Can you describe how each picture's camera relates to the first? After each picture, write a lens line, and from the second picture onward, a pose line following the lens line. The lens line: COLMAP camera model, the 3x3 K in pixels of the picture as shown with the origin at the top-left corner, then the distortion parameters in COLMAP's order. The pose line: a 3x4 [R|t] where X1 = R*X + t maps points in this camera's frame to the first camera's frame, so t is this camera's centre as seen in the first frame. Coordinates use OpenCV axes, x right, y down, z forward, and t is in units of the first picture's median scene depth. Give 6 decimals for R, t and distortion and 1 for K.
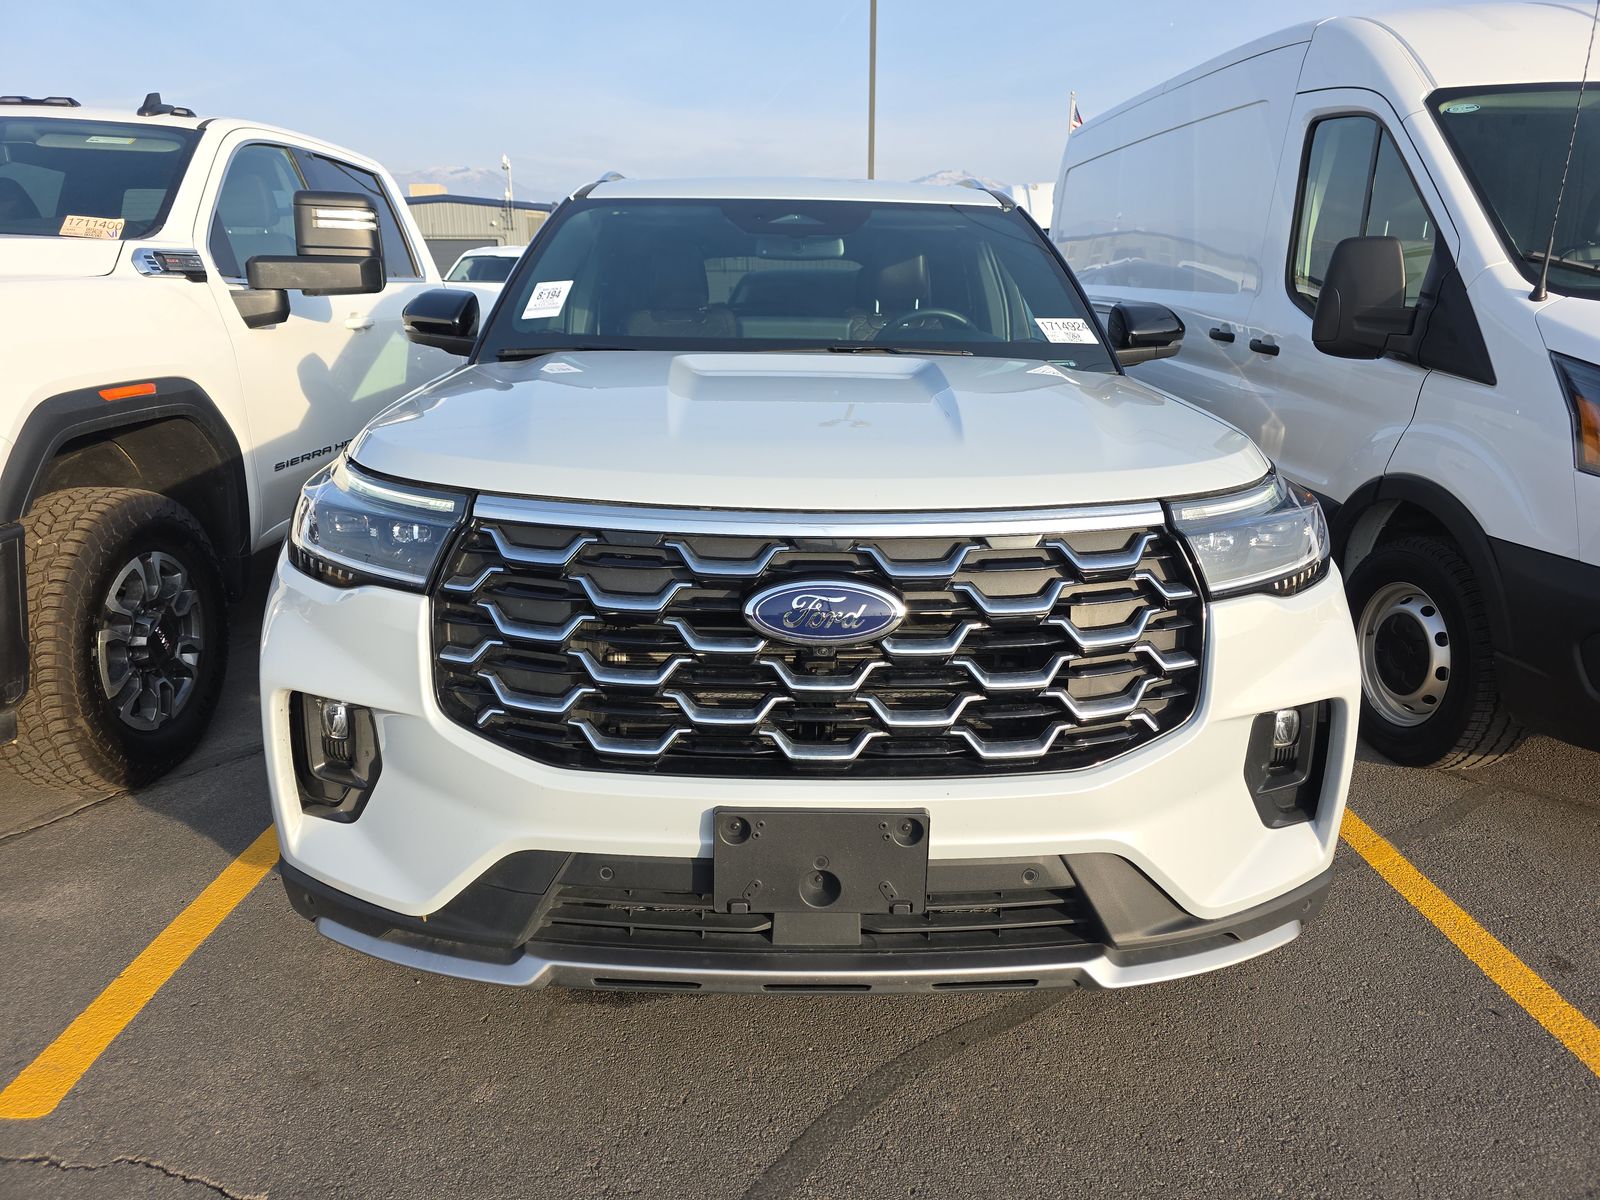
lens RADIAL K [[1125.6, 0, 800.0], [0, 1125.6, 600.0], [0, 0, 1]] dist [0.052494, -0.063002]
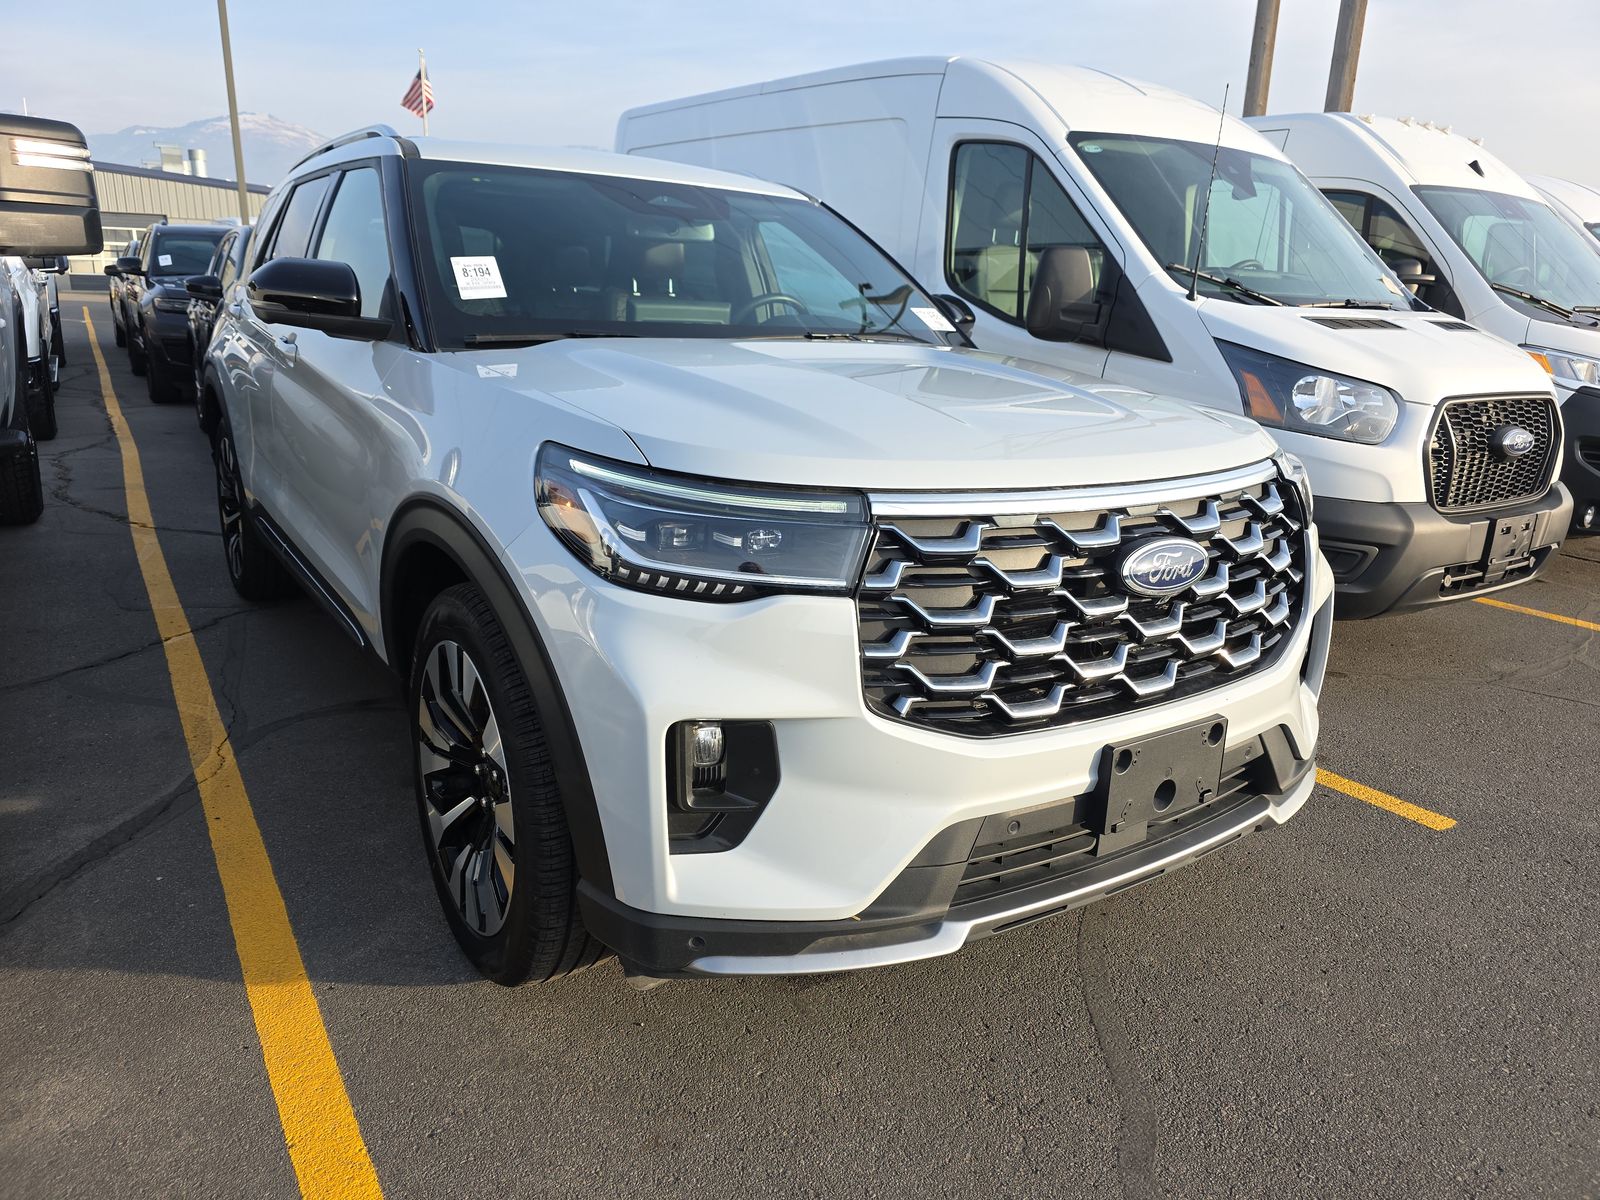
lens RADIAL K [[1125.6, 0, 800.0], [0, 1125.6, 600.0], [0, 0, 1]] dist [0.052494, -0.063002]
pose [[0.823921, -0.127851, 0.552094, -0.848924], [0.111489, 0.991749, 0.063283, -0.064435], [-0.555630, 0.009412, 0.831377, 0.184643]]
